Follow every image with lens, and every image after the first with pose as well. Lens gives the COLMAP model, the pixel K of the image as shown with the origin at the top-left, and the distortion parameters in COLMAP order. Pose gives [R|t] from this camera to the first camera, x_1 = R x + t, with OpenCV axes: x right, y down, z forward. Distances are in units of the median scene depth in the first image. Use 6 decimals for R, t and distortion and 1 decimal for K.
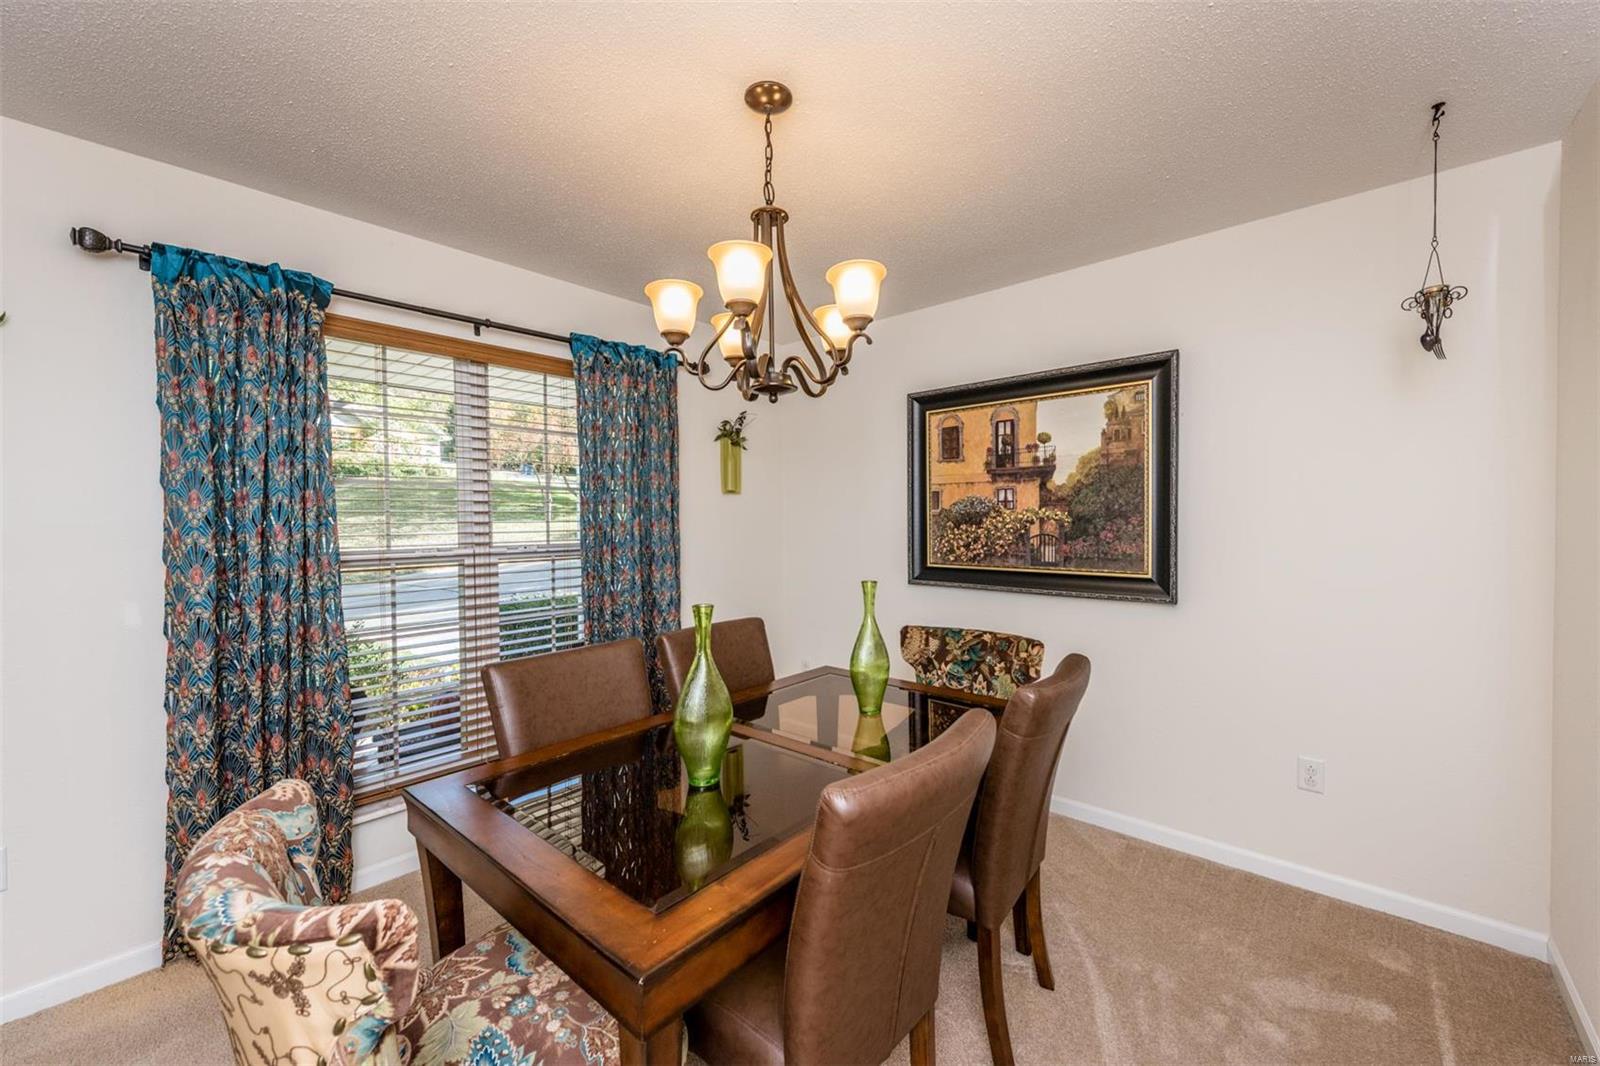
lens RADIAL K [[638.1, 0, 800.0], [0, 638.1, 533.0], [0, 0, 1]] dist [0.025133, -0.006226]
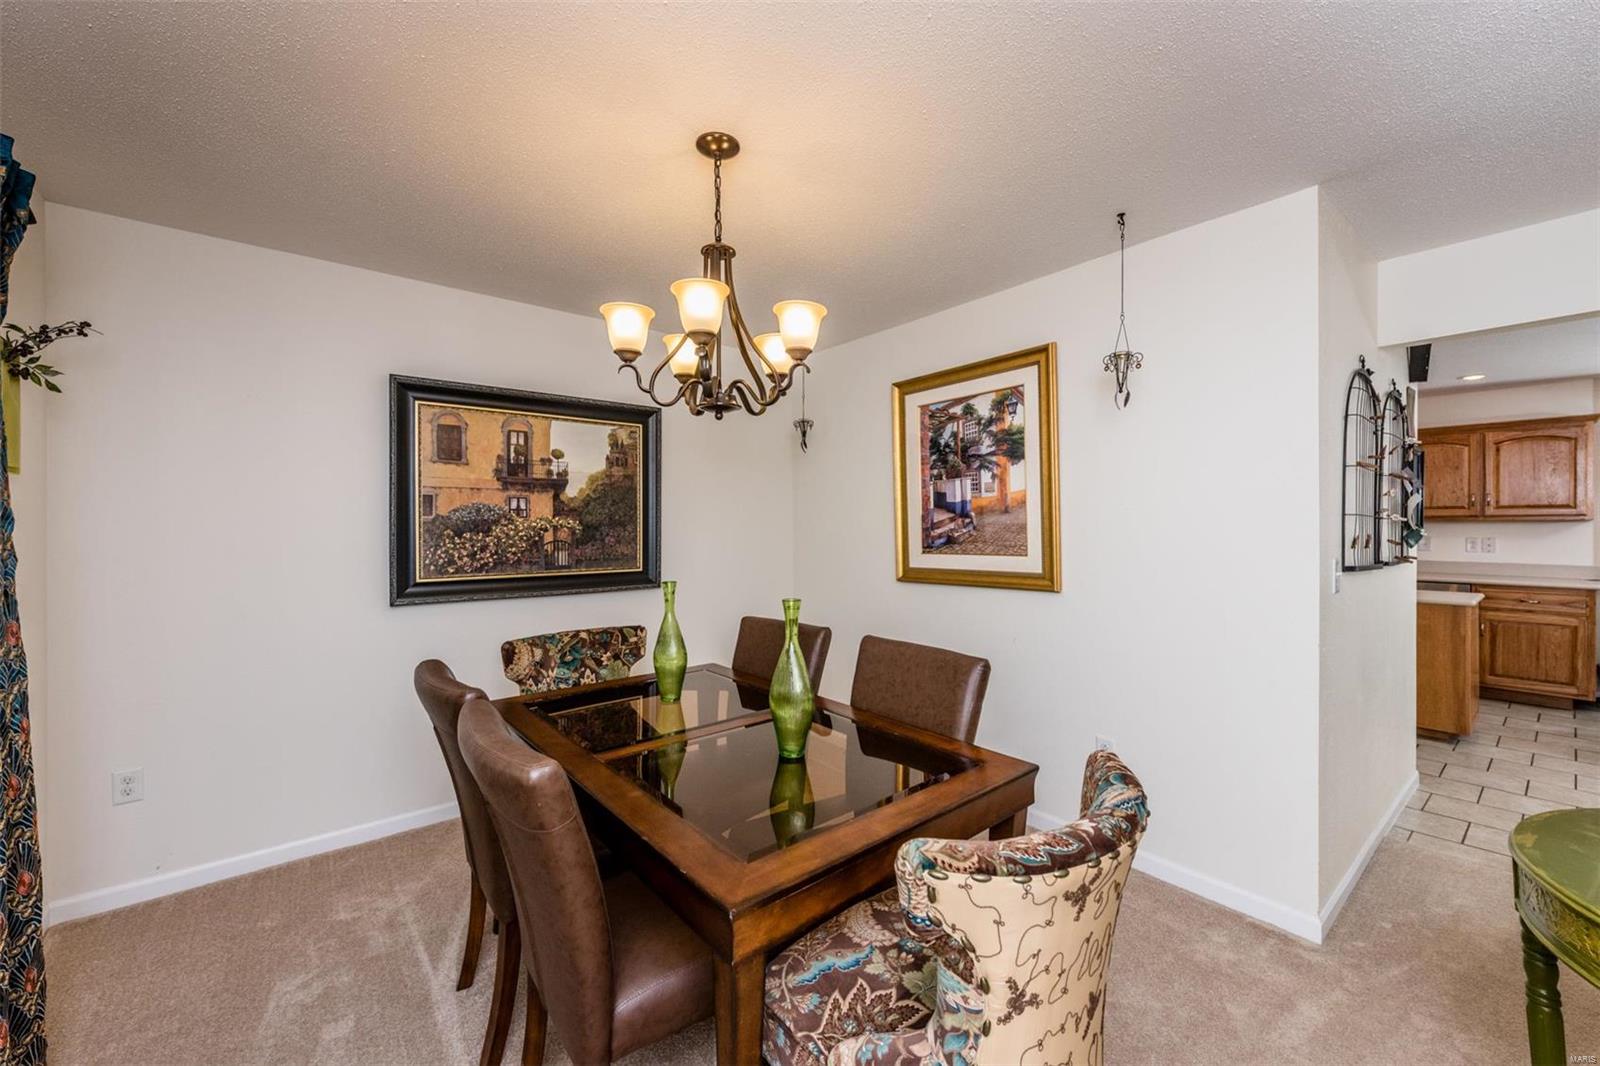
lens RADIAL K [[632.0, 0, 810.4], [0, 632.0, 532.7], [0, 0, 1]] dist [0.013333, -0.005659]
pose [[0.137910, -0.004656, 0.990434, -0.645960], [0.023473, 0.999723, 0.001431, -0.003136], [-0.990167, 0.023051, 0.137981, 0.414654]]
